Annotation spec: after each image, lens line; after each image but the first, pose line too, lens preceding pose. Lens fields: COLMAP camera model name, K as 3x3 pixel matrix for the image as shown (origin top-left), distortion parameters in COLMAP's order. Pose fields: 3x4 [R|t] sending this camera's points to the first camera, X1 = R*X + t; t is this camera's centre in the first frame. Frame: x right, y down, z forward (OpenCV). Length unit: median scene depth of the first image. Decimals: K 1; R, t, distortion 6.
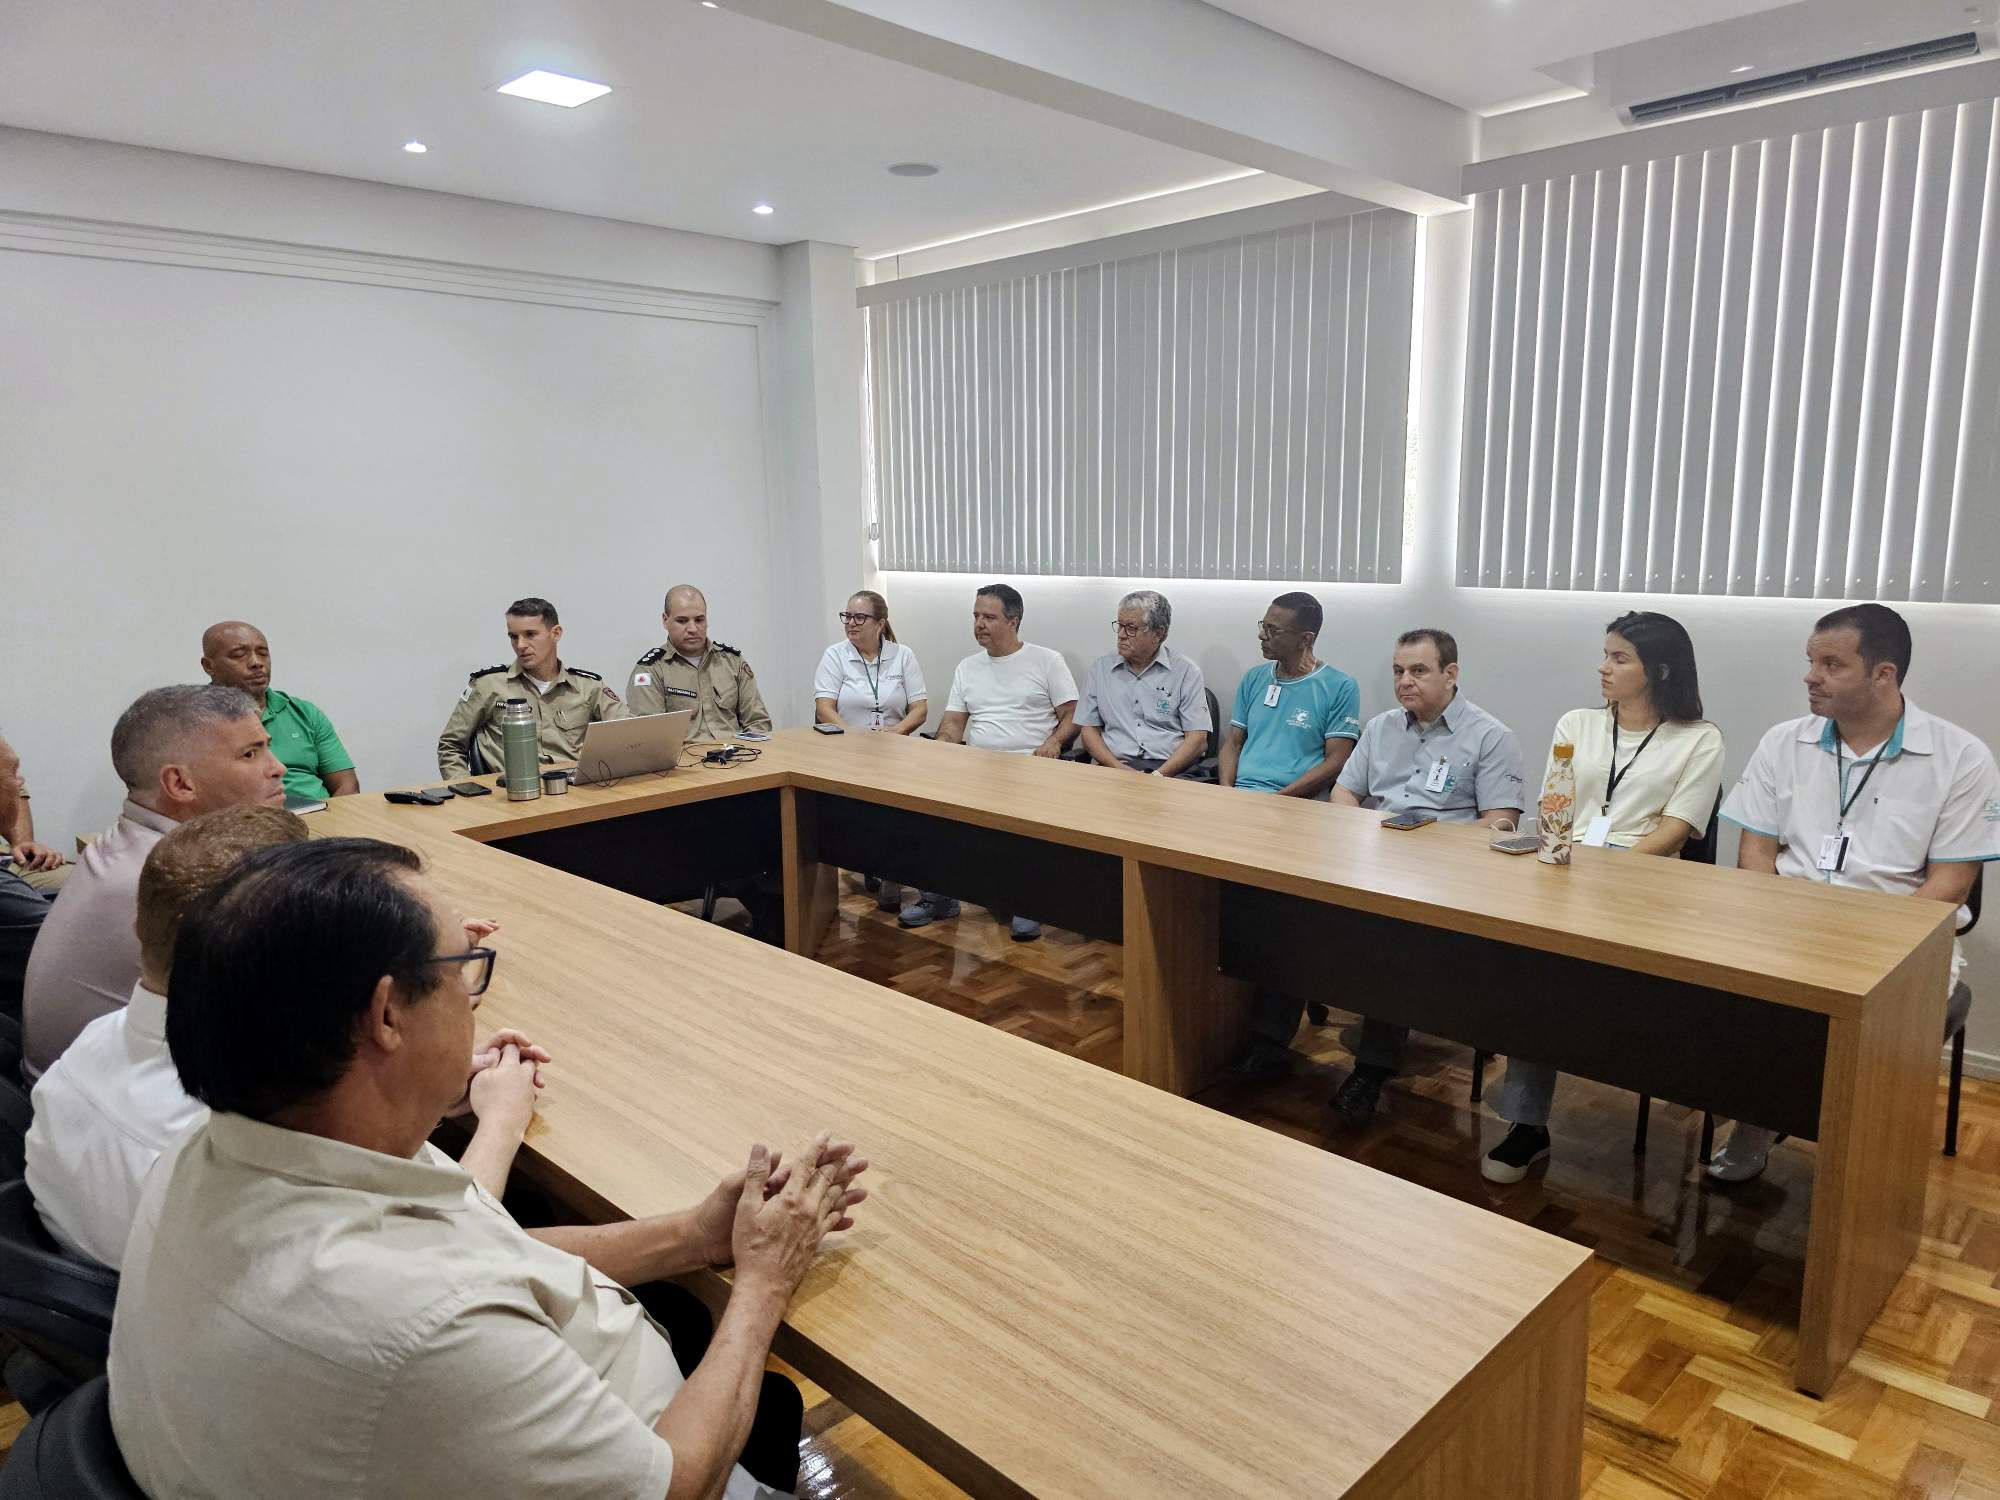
lens RADIAL K [[1320.8, 0, 1000.0], [0, 1320.8, 750.0], [0, 0, 1]] dist [0.030974, -0.028419]
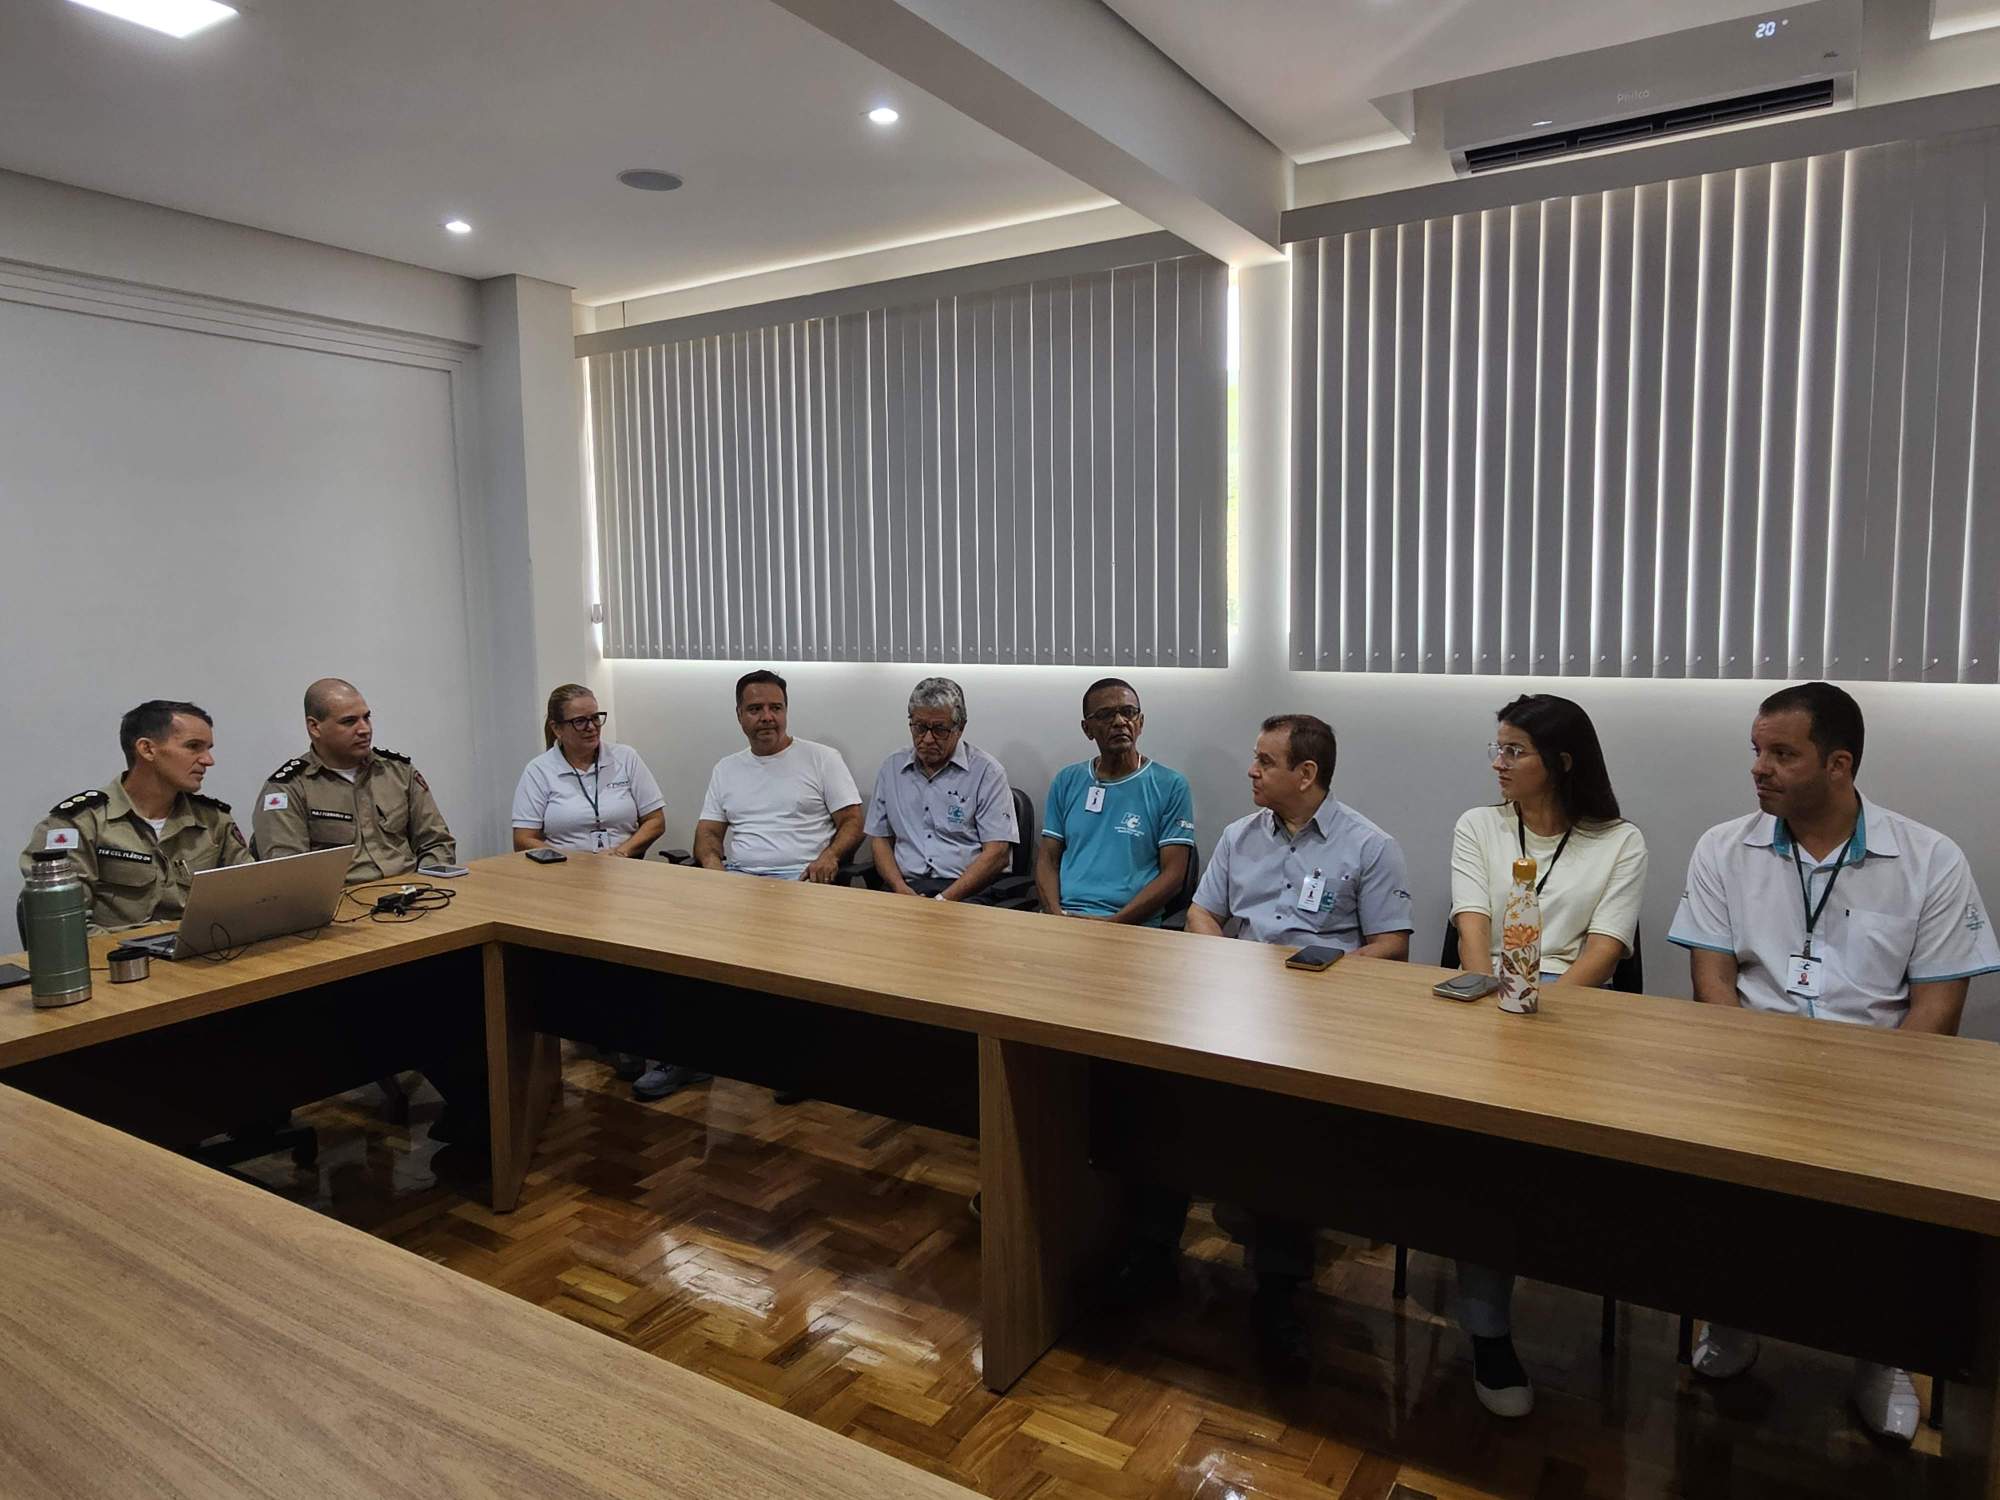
lens RADIAL K [[1289.0, 0, 1001.2], [0, 1289.0, 728.6], [0, 0, 1]] dist [-0.001064, 0.000706]
pose [[0.975560, -0.017818, 0.219009, -0.038950], [0.035829, 0.996266, -0.078546, -0.025572], [-0.216792, 0.084474, 0.972556, 0.224332]]
